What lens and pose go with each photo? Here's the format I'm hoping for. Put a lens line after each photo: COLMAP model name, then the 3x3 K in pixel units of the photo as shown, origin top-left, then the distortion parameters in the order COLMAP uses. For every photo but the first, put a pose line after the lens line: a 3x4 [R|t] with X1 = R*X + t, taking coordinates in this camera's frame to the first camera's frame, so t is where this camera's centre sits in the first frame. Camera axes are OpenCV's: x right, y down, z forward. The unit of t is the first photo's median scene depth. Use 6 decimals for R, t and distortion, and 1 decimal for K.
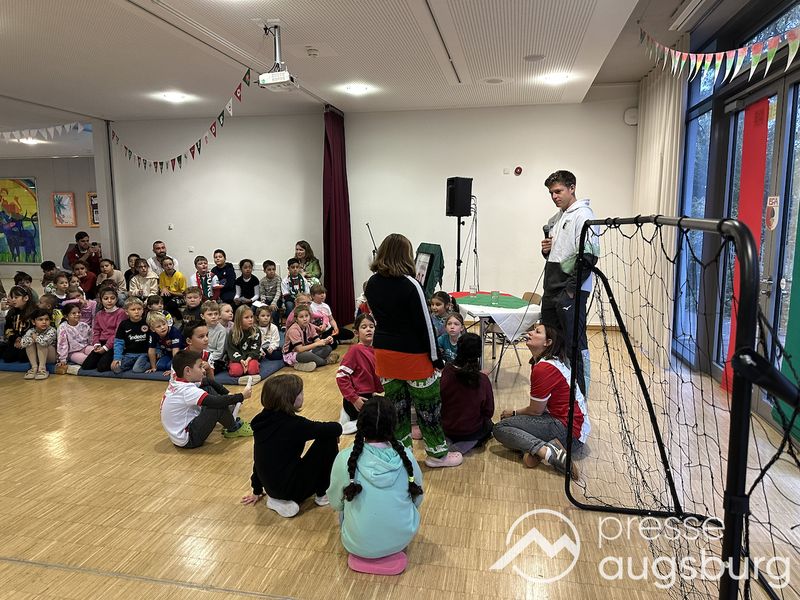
lens RADIAL K [[561.5, 0, 392.8], [0, 561.5, 300.2], [0, 0, 1]] dist [0.035019, -0.049520]
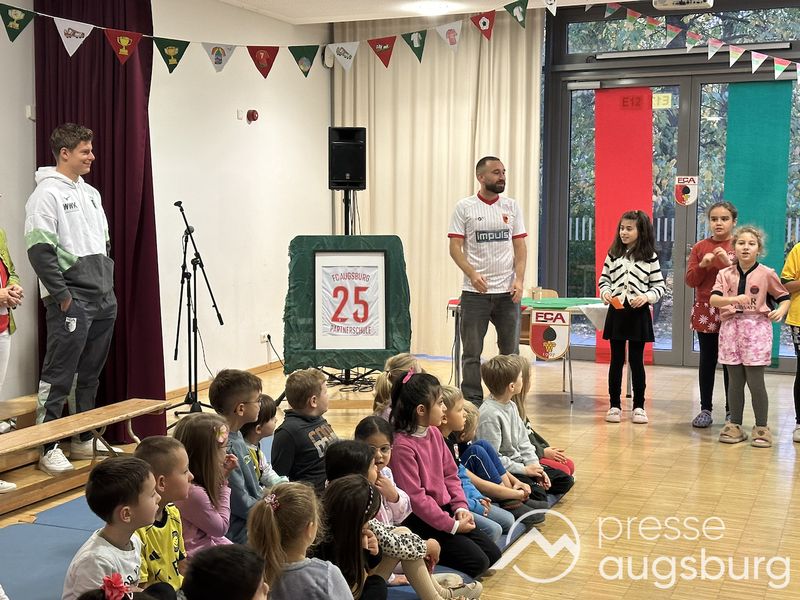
lens RADIAL K [[1117.2, 0, 407.3], [0, 1117.2, 301.2], [0, 0, 1]] dist [0.106969, 0.000000]
pose [[0.175682, -0.089693, 0.980352, -1.313817], [0.134285, 0.988716, 0.066394, -0.122575], [-0.975245, 0.119983, 0.185744, 0.869551]]
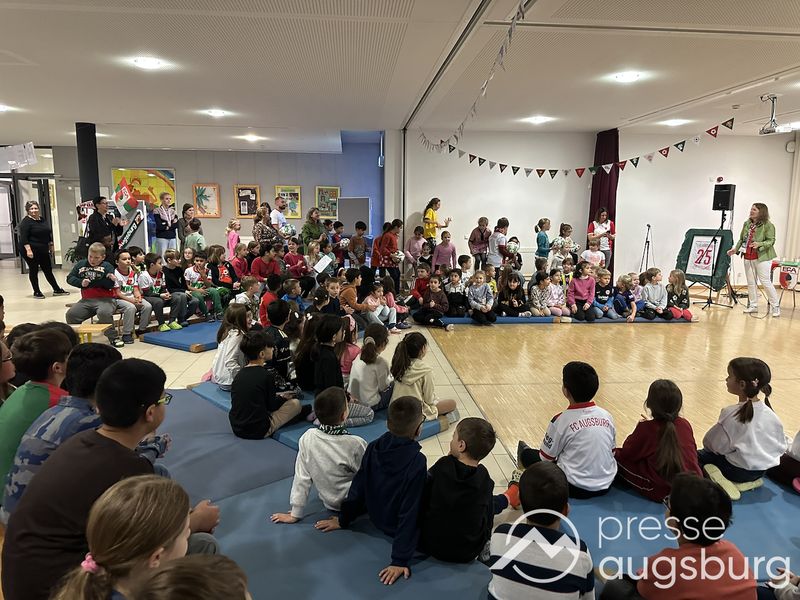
lens RADIAL K [[561.5, 0, 393.5], [0, 561.5, 300.8], [0, 0, 1]] dist [0.035019, -0.049520]
pose [[0.959122, -0.040799, 0.280035, -1.371818], [0.035790, 0.999095, 0.022977, 0.026563], [-0.280719, -0.012015, 0.959715, -0.218128]]
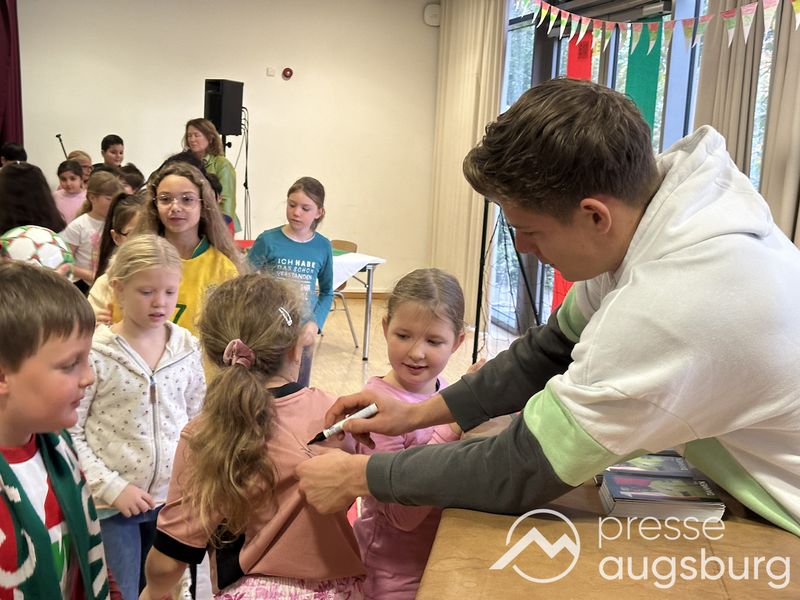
lens RADIAL K [[1117.2, 0, 398.2], [0, 1117.2, 294.3], [0, 0, 1]] dist [0.106969, 0.000000]
pose [[0.902975, -0.010292, 0.429569, -0.356807], [0.007942, 0.999942, 0.007262, 0.053042], [-0.429619, -0.003146, 0.903005, -0.455802]]
